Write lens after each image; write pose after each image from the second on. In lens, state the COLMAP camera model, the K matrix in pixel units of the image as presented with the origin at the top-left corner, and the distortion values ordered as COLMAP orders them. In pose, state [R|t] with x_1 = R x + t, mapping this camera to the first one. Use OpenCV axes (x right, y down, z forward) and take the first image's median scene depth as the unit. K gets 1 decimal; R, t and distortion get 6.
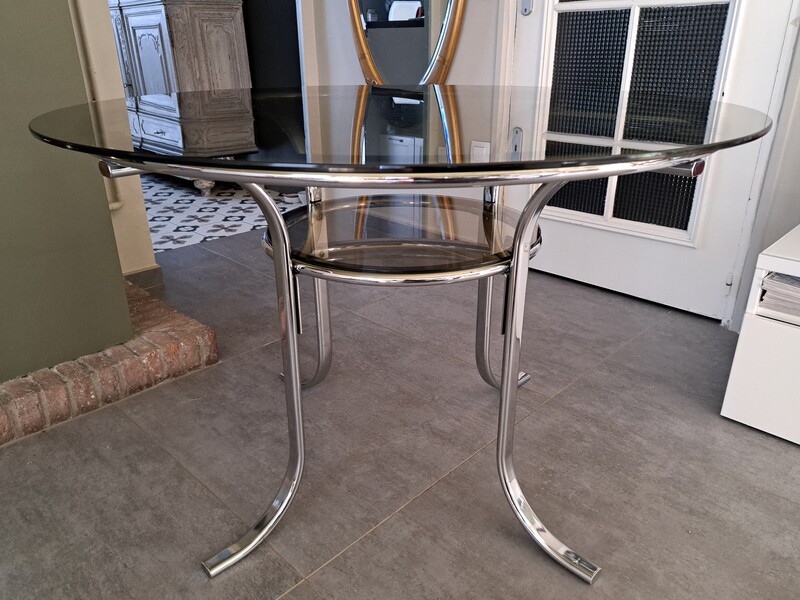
lens RADIAL K [[592.2, 0, 400.6], [0, 592.2, 262.9], [0, 0, 1]] dist [0.029426, -0.009568]
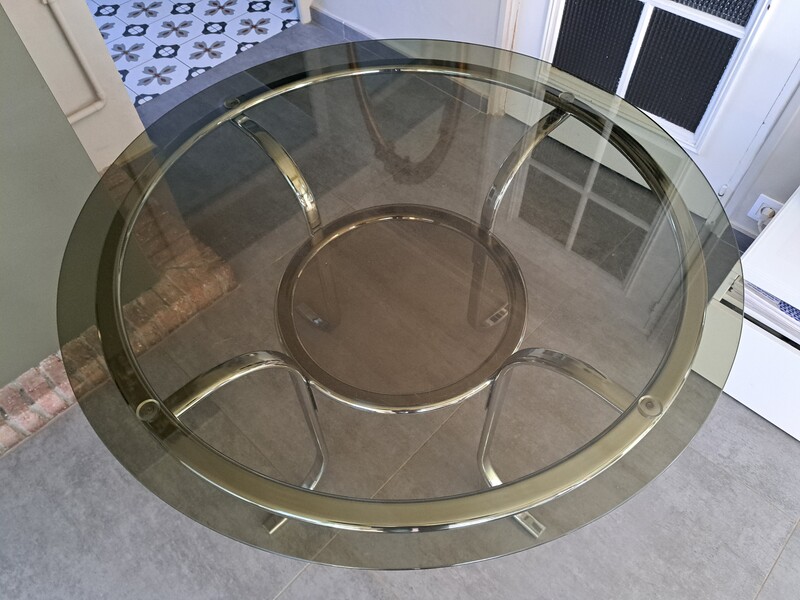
lens RADIAL K [[592.2, 0, 400.6], [0, 592.2, 262.9], [0, 0, 1]] dist [0.029426, -0.009568]
pose [[0.999809, -0.016878, -0.009812, 0.012413], [0.019520, 0.854727, 0.518711, -0.557761], [-0.000369, -0.518803, 0.854893, 0.088982]]
